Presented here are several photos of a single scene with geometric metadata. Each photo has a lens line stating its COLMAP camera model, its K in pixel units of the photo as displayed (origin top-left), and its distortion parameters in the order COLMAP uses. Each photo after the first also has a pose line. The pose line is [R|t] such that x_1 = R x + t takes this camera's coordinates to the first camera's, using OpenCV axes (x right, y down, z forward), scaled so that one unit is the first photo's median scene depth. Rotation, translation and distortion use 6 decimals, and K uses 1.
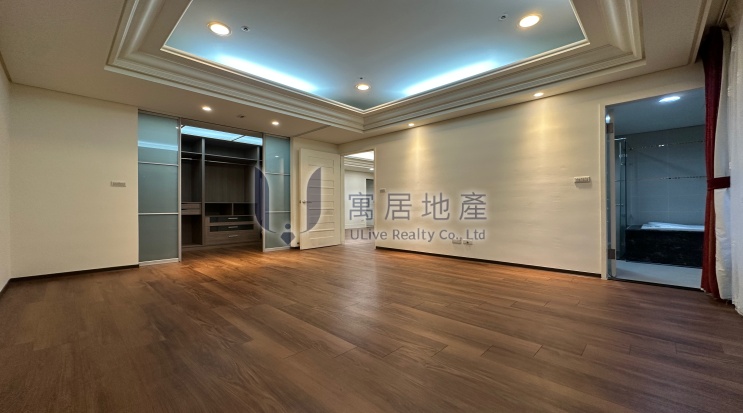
lens RADIAL K [[296.4, 0, 371.8], [0, 296.4, 205.1], [0, 0, 1]] dist [-0.005077, 0.001147]
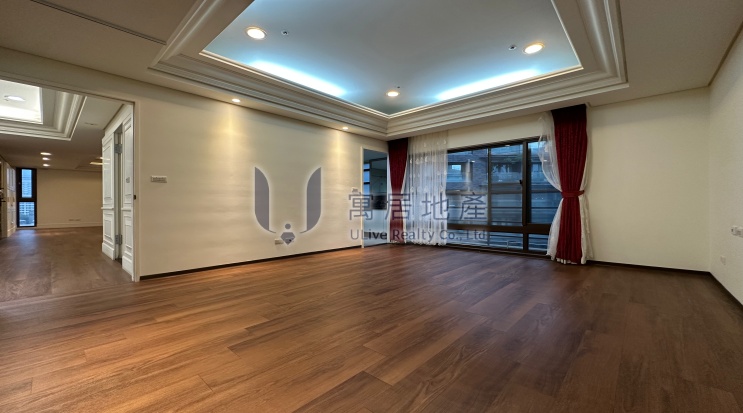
lens RADIAL K [[296.4, 0, 370.1], [0, 296.4, 207.8], [0, 0, 1]] dist [-0.005077, 0.001147]
pose [[-0.017313, -0.004790, 0.999839, -1.093276], [-0.000815, 0.999988, 0.004777, 0.008009], [-0.999850, -0.000732, -0.017316, 1.127724]]
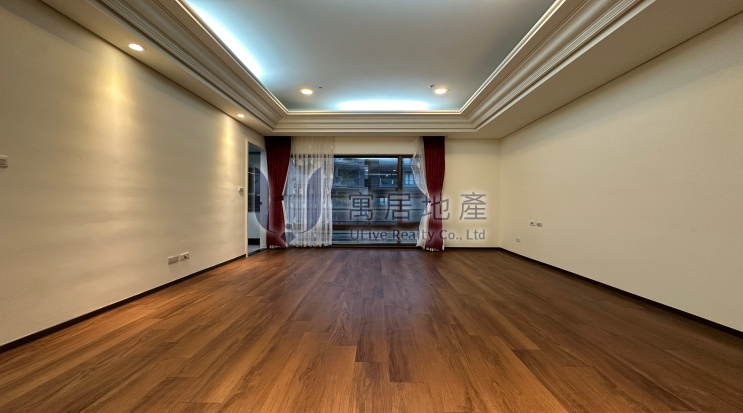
lens RADIAL K [[296.4, 0, 370.6], [0, 296.4, 209.5], [0, 0, 1]] dist [-0.005077, 0.001147]
pose [[-0.673085, -0.012704, 0.739456, -0.848178], [-0.004609, 0.999905, 0.012983, -0.012791], [-0.739551, 0.005331, -0.673079, 1.766339]]
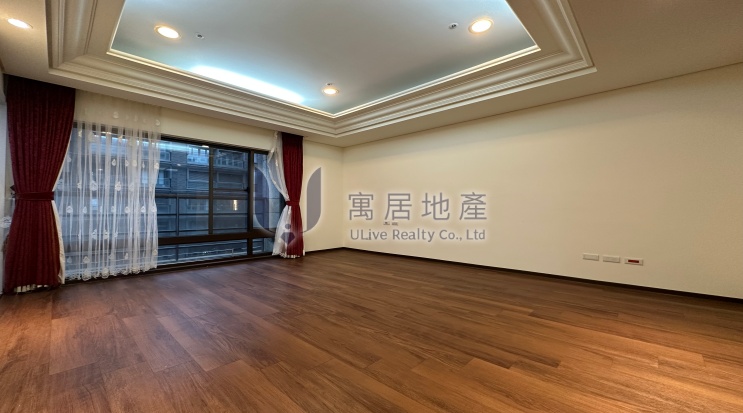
lens RADIAL K [[296.4, 0, 369.0], [0, 296.4, 207.1], [0, 0, 1]] dist [-0.005077, 0.001147]
pose [[-0.999988, 0.004013, 0.002734, -0.154472], [0.003987, 0.999948, -0.009346, -0.006419], [-0.002771, -0.009335, -0.999953, 1.954377]]
